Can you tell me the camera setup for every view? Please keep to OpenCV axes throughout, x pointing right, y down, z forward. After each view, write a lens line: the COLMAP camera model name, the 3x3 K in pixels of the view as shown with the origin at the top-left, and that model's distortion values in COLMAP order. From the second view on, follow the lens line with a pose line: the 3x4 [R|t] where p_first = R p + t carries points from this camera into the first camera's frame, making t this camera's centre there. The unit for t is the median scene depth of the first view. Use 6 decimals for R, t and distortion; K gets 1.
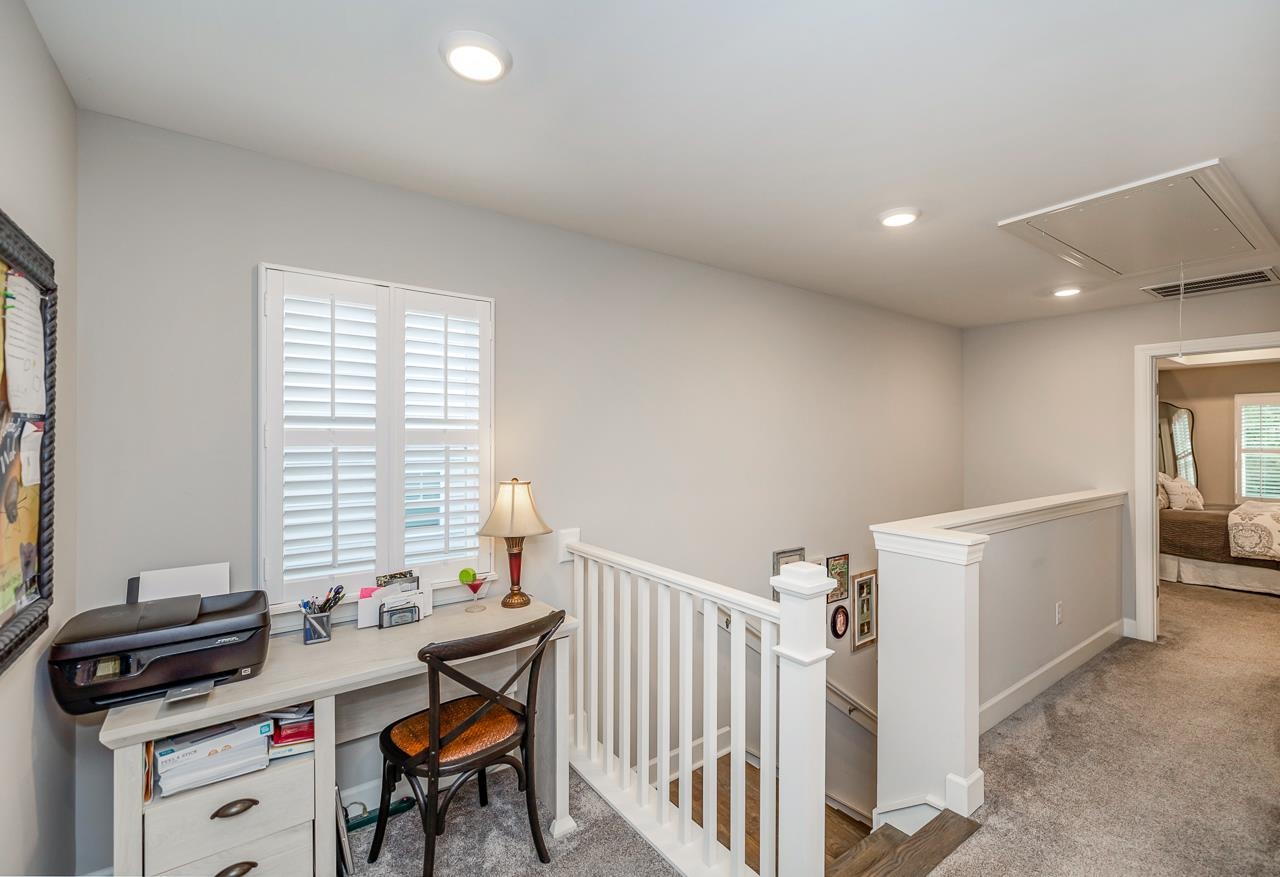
lens RADIAL K [[558.3, 0, 640.0], [0, 558.3, 438.5], [0, 0, 1]] dist [0.000821, 0.000147]
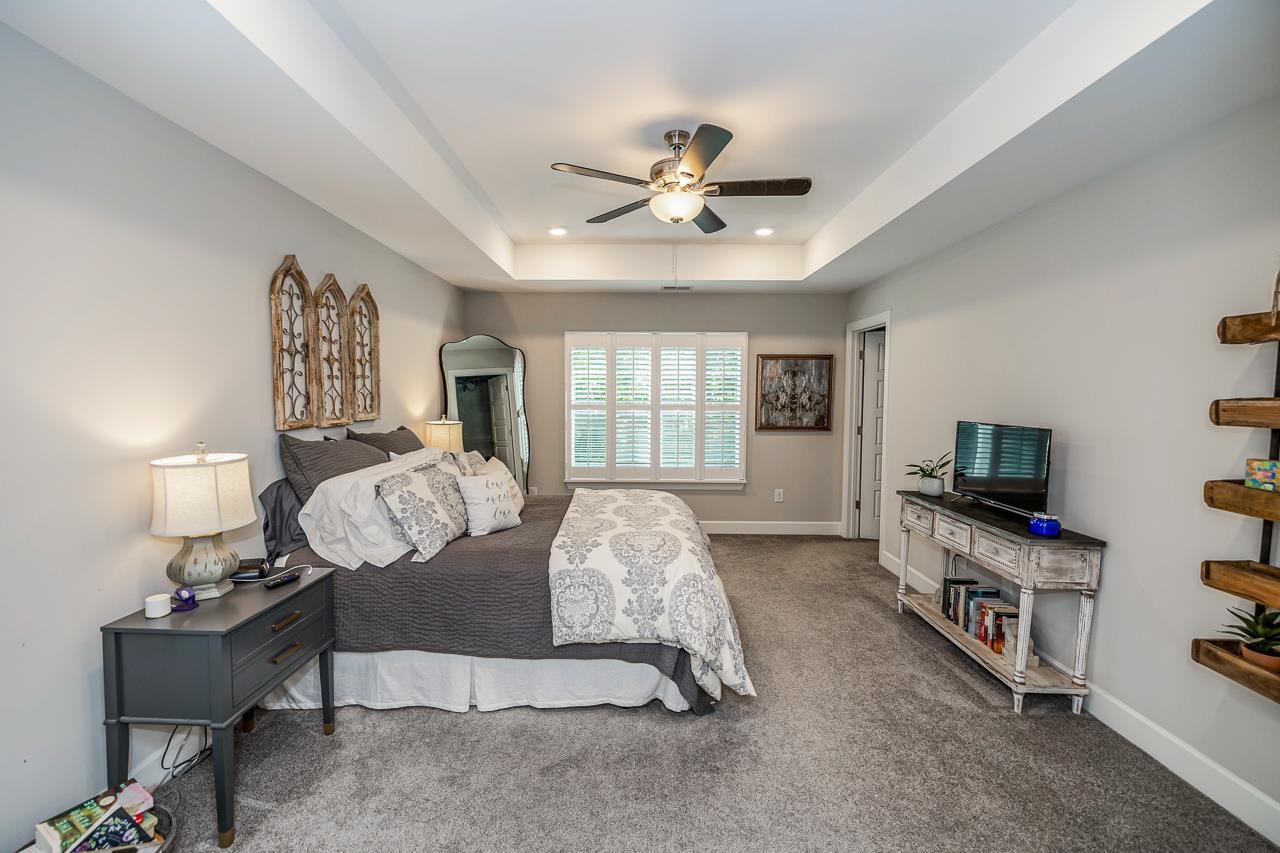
lens RADIAL K [[550.9, 0, 640.0], [0, 550.9, 426.5], [0, 0, 1]] dist [-0.000442, -0.000369]
pose [[0.586688, -0.043204, 0.808659, 0.704184], [-0.007181, 0.998259, 0.058543, 0.005370], [-0.809781, -0.040153, 0.585357, 0.650934]]
